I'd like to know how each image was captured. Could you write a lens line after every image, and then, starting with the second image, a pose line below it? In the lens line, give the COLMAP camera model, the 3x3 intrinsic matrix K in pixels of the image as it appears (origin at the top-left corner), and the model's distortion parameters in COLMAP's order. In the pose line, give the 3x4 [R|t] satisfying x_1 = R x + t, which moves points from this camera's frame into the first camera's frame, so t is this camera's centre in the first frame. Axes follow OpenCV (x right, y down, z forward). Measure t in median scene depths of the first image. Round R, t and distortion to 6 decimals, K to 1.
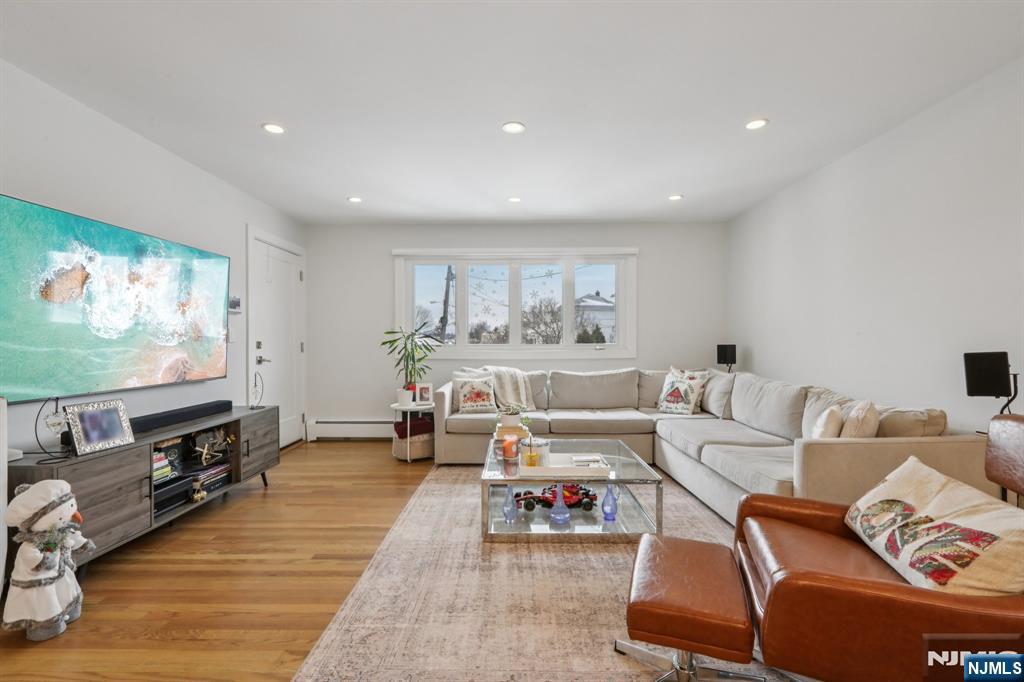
lens RADIAL K [[456.0, 0, 512.0], [0, 456.0, 341.0], [0, 0, 1]] dist [-0.000192, 0.000530]
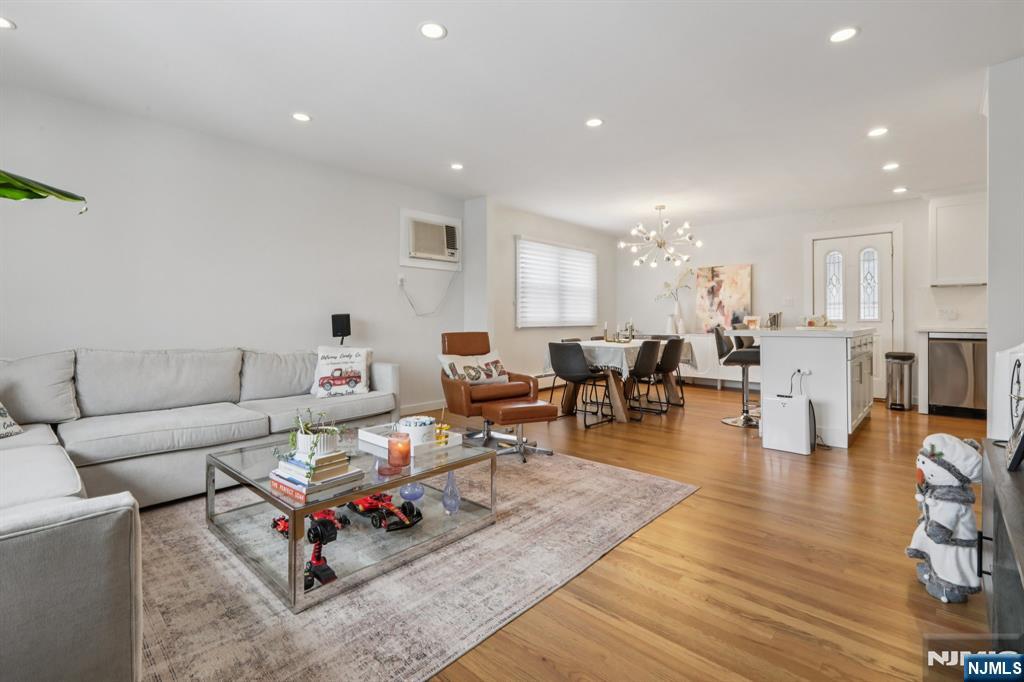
lens RADIAL K [[466.0, 0, 511.1], [0, 466.0, 319.6], [0, 0, 1]] dist [-0.000168, 0.000600]
pose [[-0.740231, 0.002872, 0.672346, -0.554941], [0.002658, 0.999996, -0.001344, 0.034044], [-0.672347, 0.000793, -0.740235, 1.303131]]
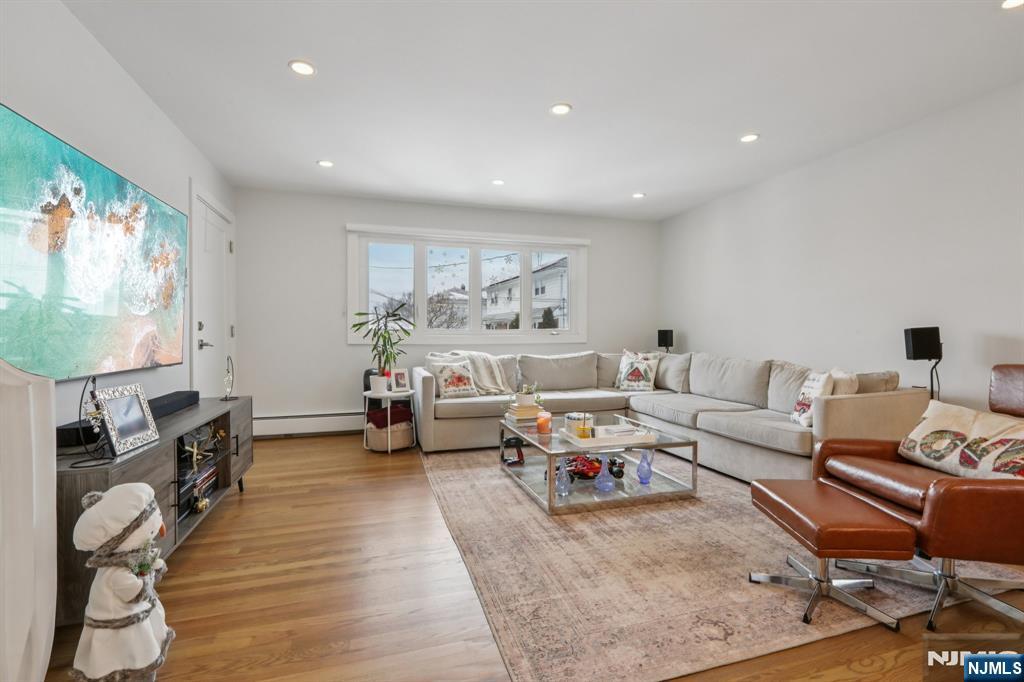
lens RADIAL K [[457.2, 0, 511.4], [0, 457.2, 337.2], [0, 0, 1]] dist [-0.000652, 0.000102]
pose [[0.952226, 0.000281, 0.305395, -0.356866], [-0.001786, 0.999988, 0.004647, 0.031969], [-0.305389, -0.004971, 0.952215, 0.049424]]
